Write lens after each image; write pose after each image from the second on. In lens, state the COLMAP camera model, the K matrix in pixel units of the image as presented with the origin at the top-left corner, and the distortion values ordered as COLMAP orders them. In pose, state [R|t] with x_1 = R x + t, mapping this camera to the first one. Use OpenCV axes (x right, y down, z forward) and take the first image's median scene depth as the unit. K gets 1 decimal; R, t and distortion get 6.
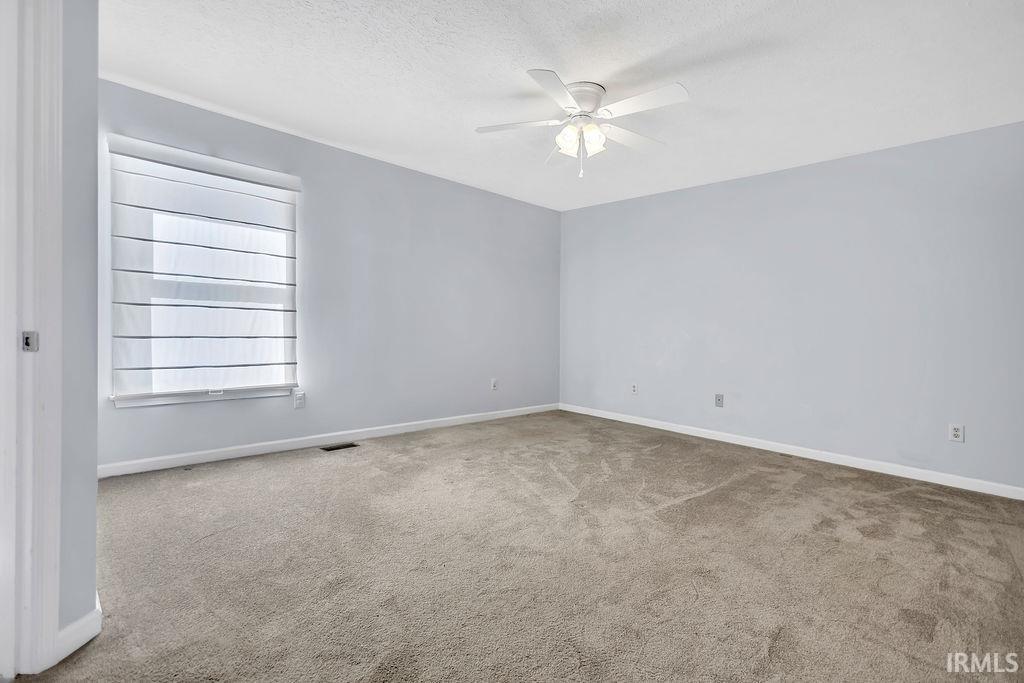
lens RADIAL K [[478.4, 0, 513.2], [0, 478.4, 336.3], [0, 0, 1]] dist [0.000237, -0.000428]
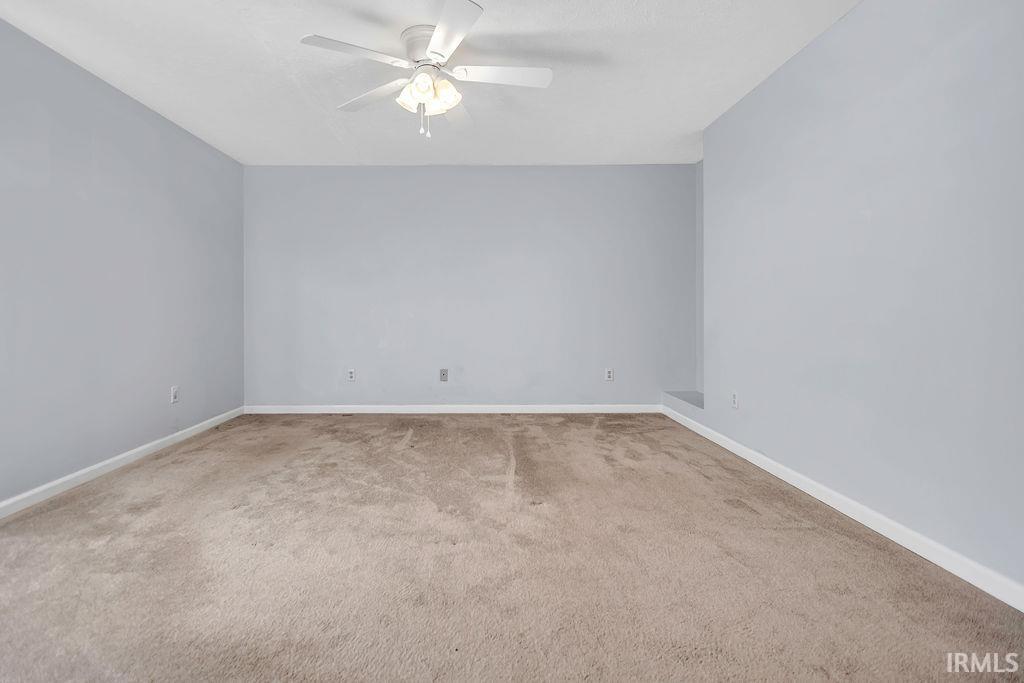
lens RADIAL K [[483.7, 0, 503.6], [0, 483.7, 330.3], [0, 0, 1]] dist [-0.001568, -0.000849]
pose [[0.693957, -0.071769, 0.716431, -0.305988], [0.043777, 0.997385, 0.057510, -0.025576], [-0.718684, -0.008546, 0.695284, 0.222295]]
